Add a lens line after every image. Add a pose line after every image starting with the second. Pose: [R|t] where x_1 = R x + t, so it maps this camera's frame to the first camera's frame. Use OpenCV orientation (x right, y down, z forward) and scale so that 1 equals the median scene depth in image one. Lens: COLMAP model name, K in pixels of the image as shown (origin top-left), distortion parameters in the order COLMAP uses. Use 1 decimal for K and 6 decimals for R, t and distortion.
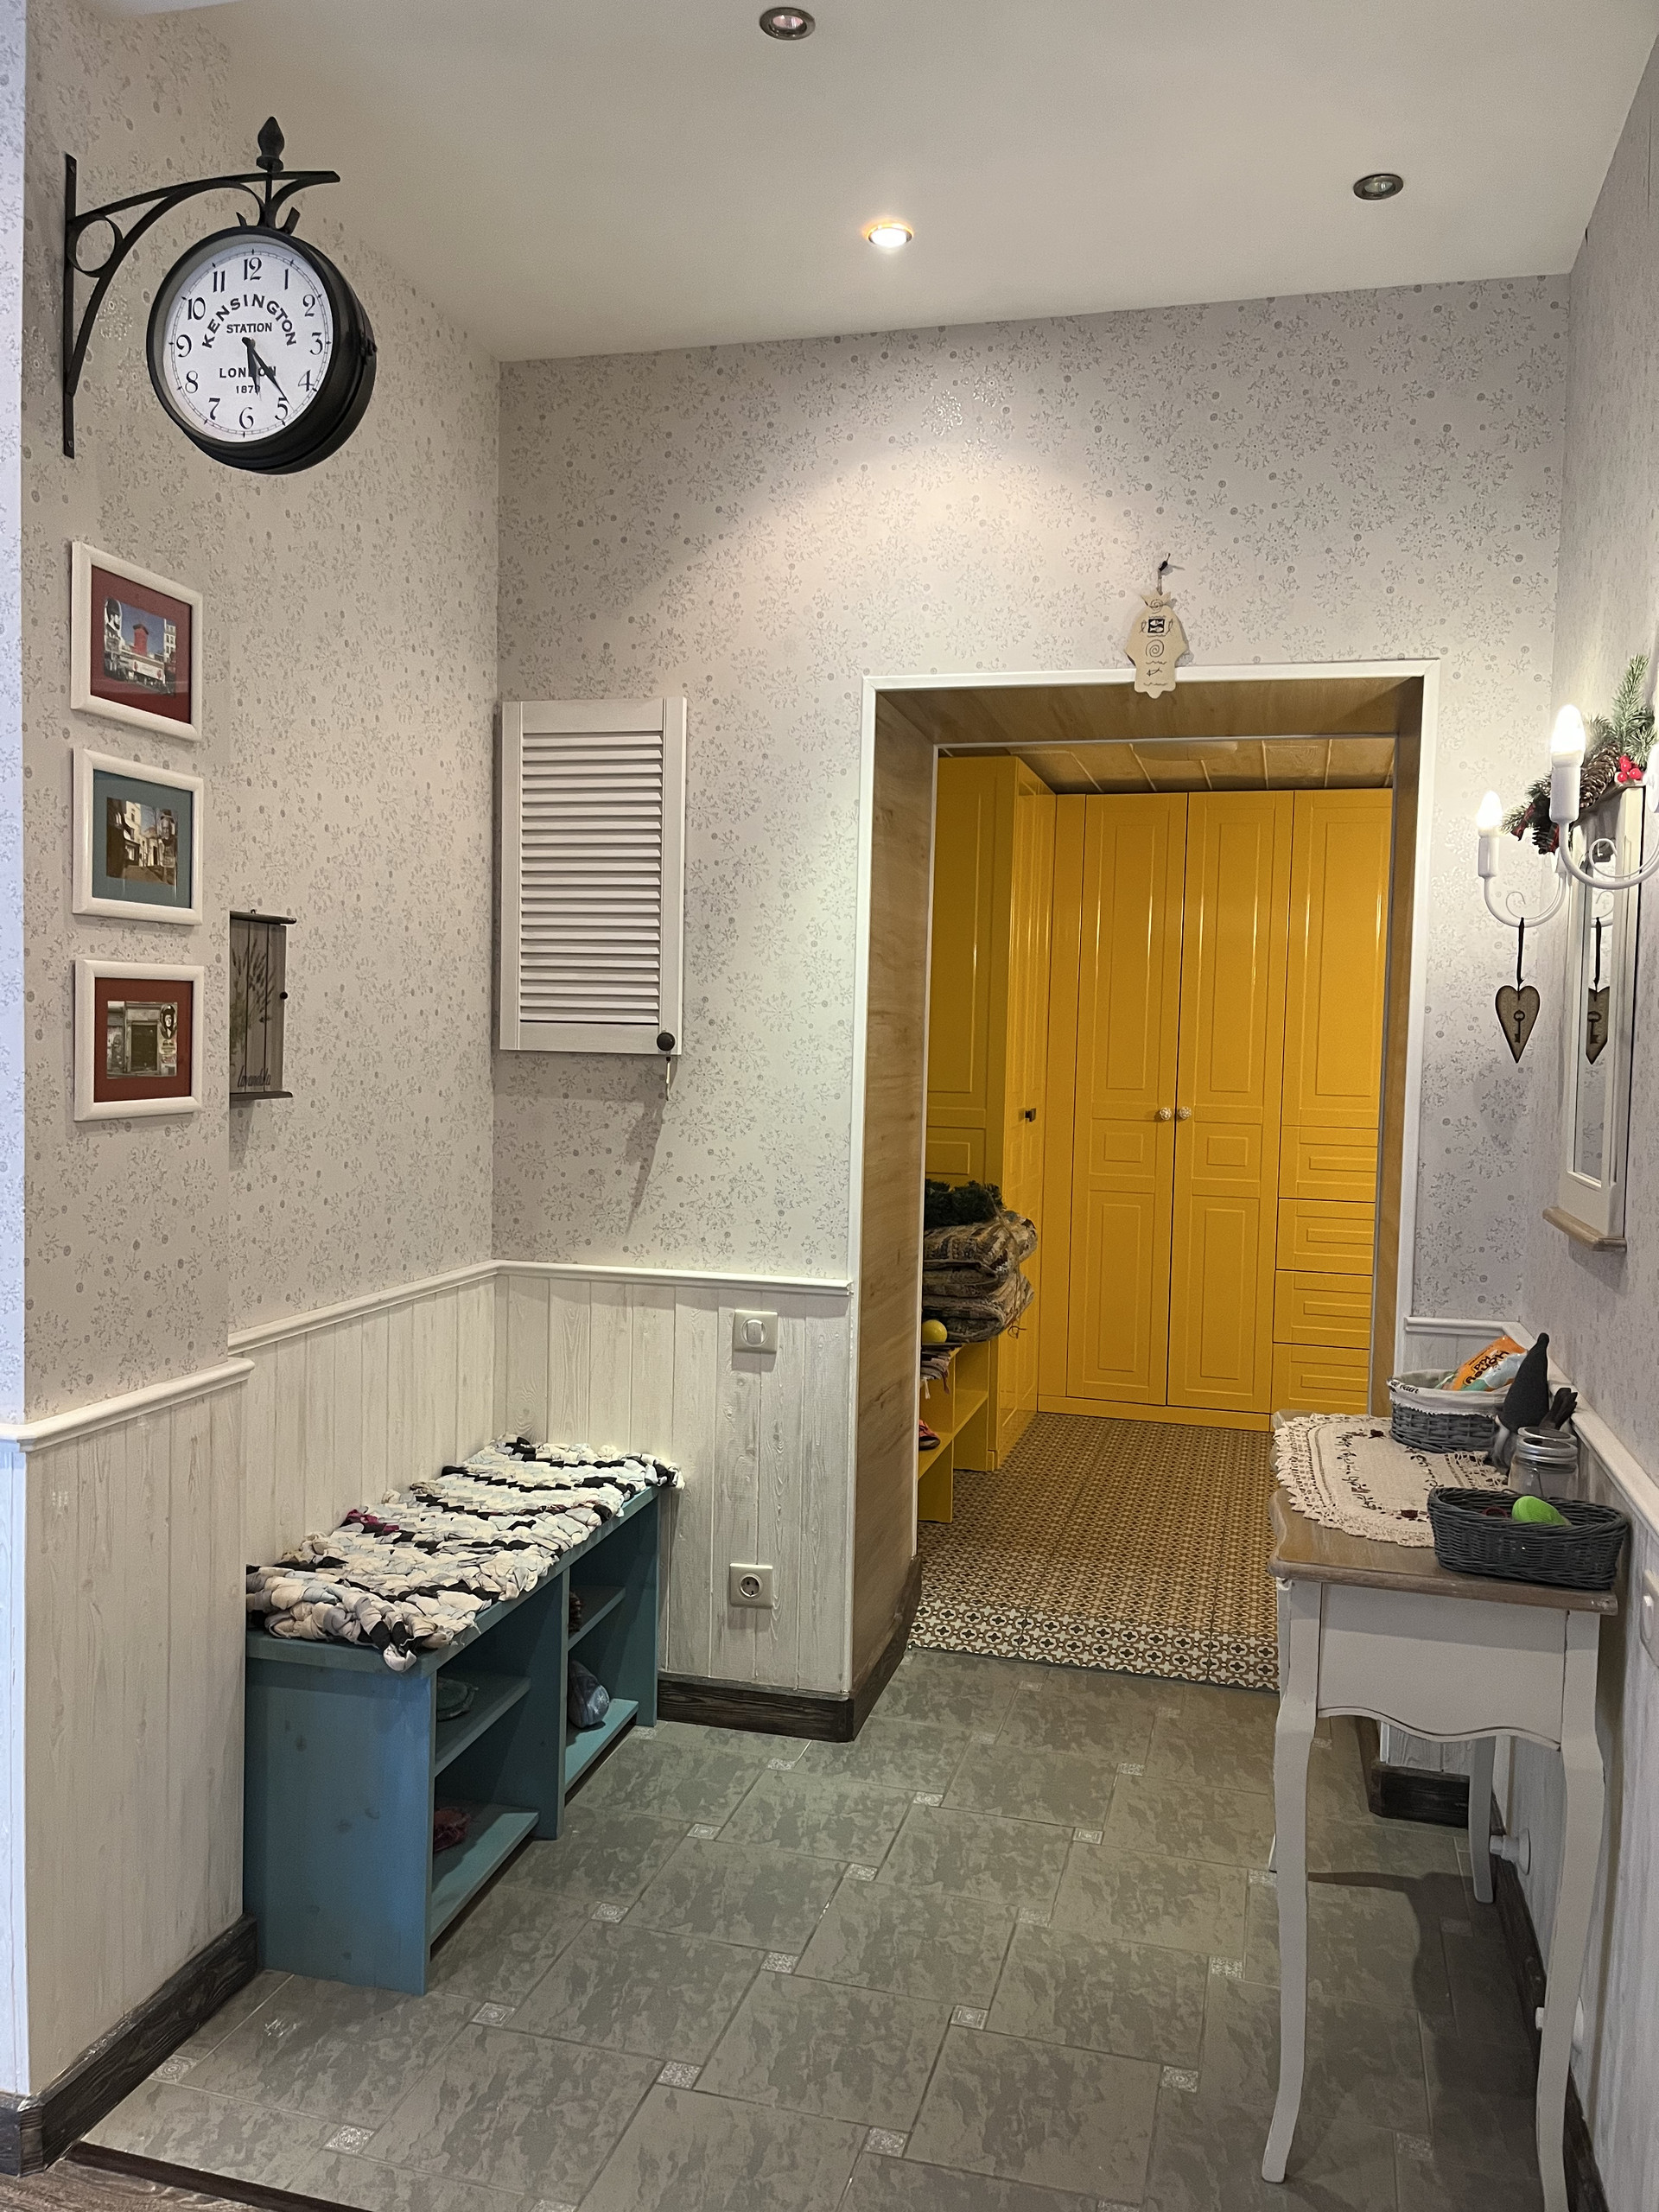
lens RADIAL K [[1636.6, 0, 829.8], [0, 1636.6, 1102.4], [0, 0, 1]] dist [0.000566, -0.017282]
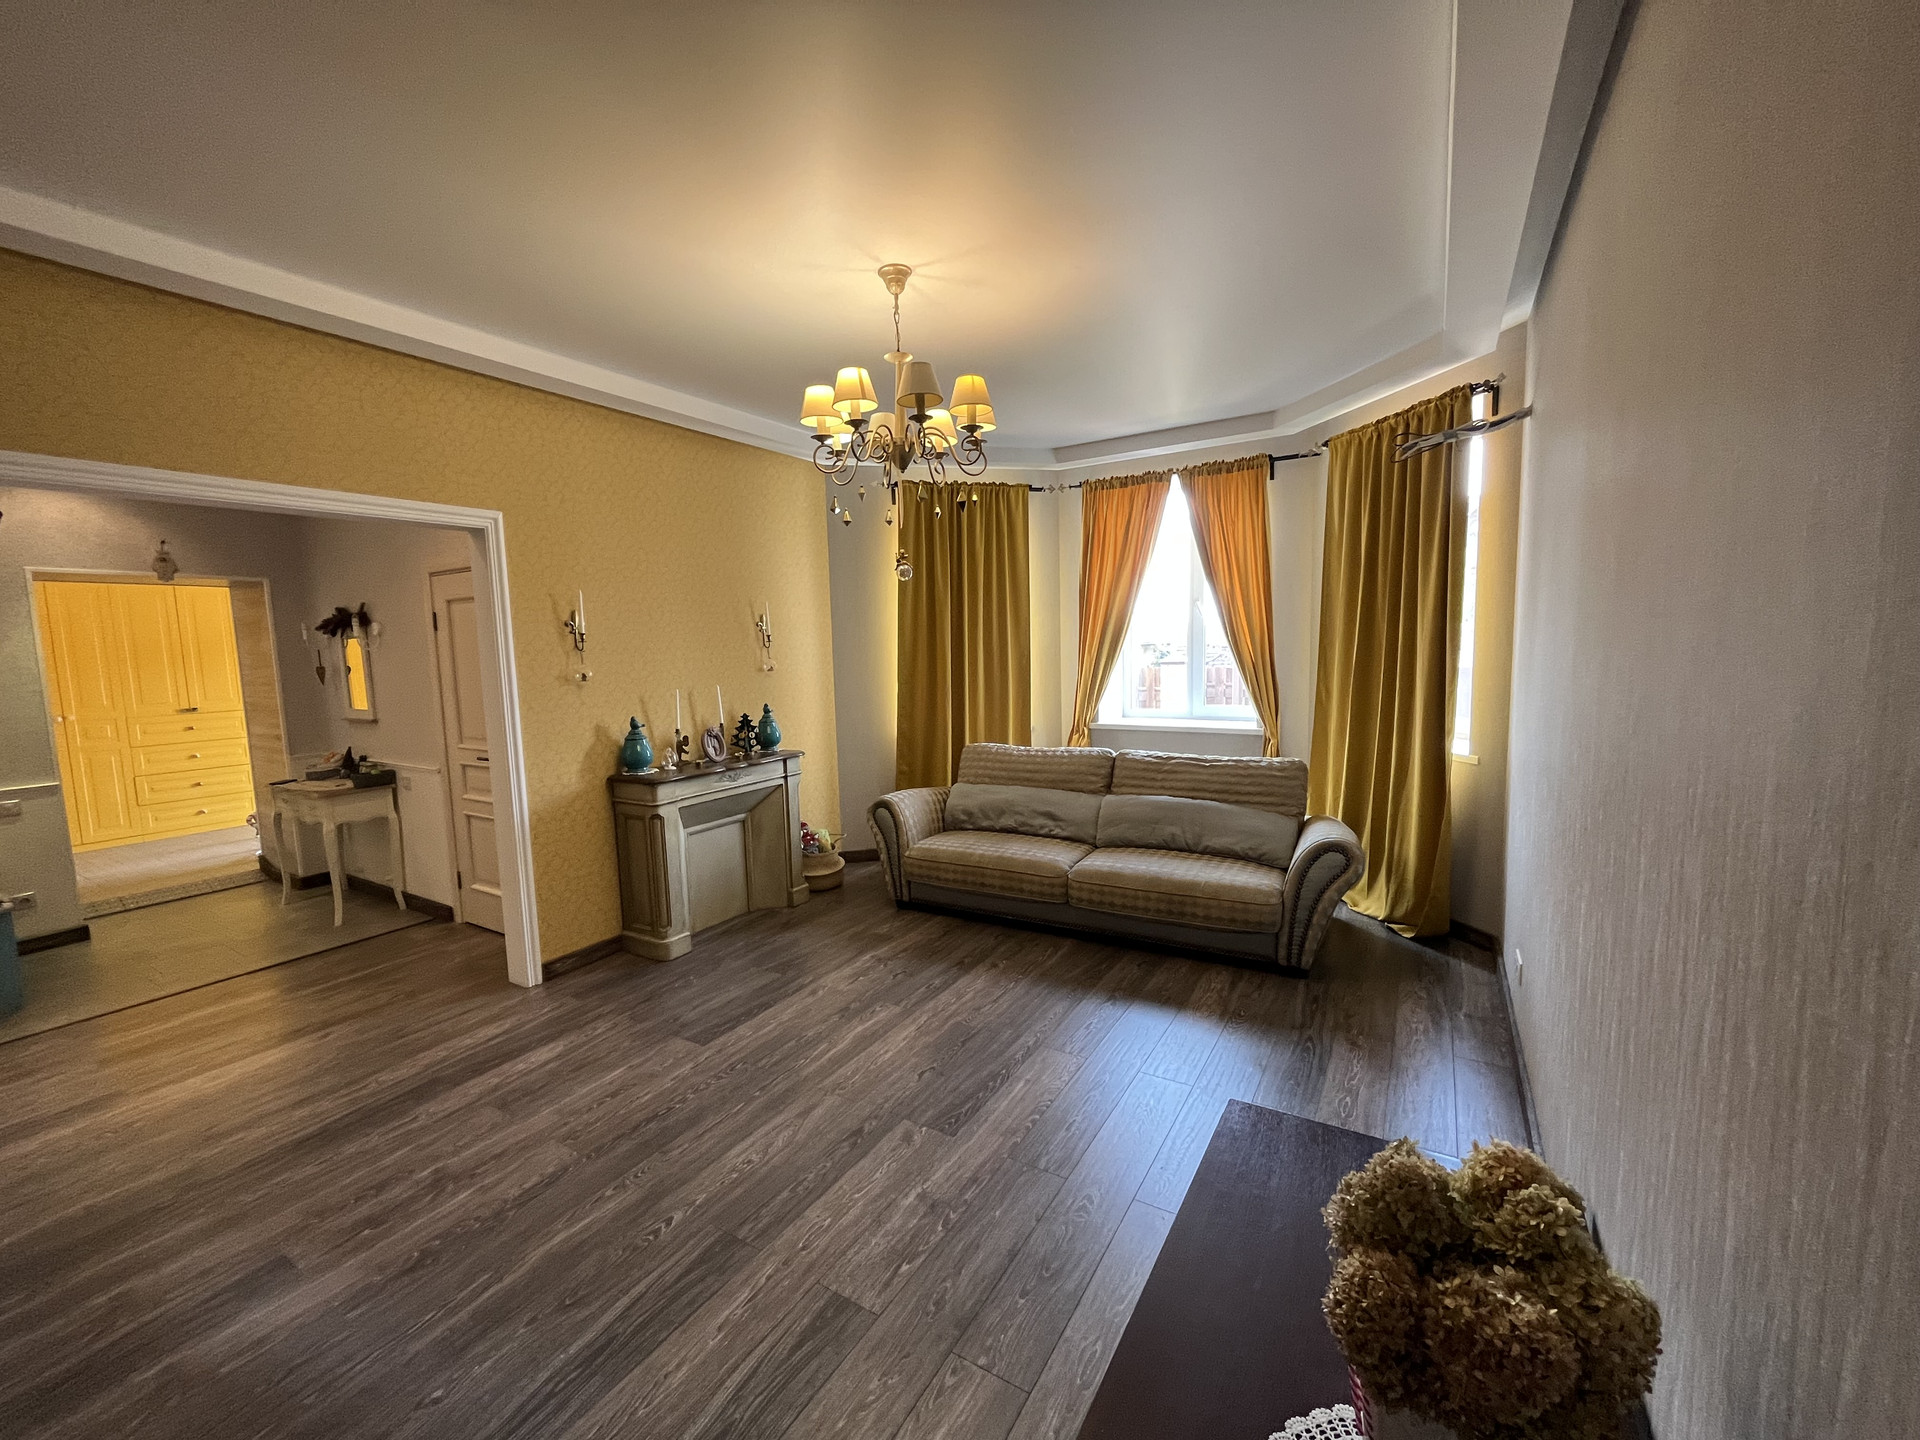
lens RADIAL K [[779.2, 0, 957.0], [0, 779.2, 727.4], [0, 0, 1]] dist [-0.000885, -0.000340]
pose [[0.274339, -0.135649, 0.952018, -0.882548], [0.079512, 0.989811, 0.118121, -0.020378], [-0.958340, 0.043292, 0.282329, -0.928276]]
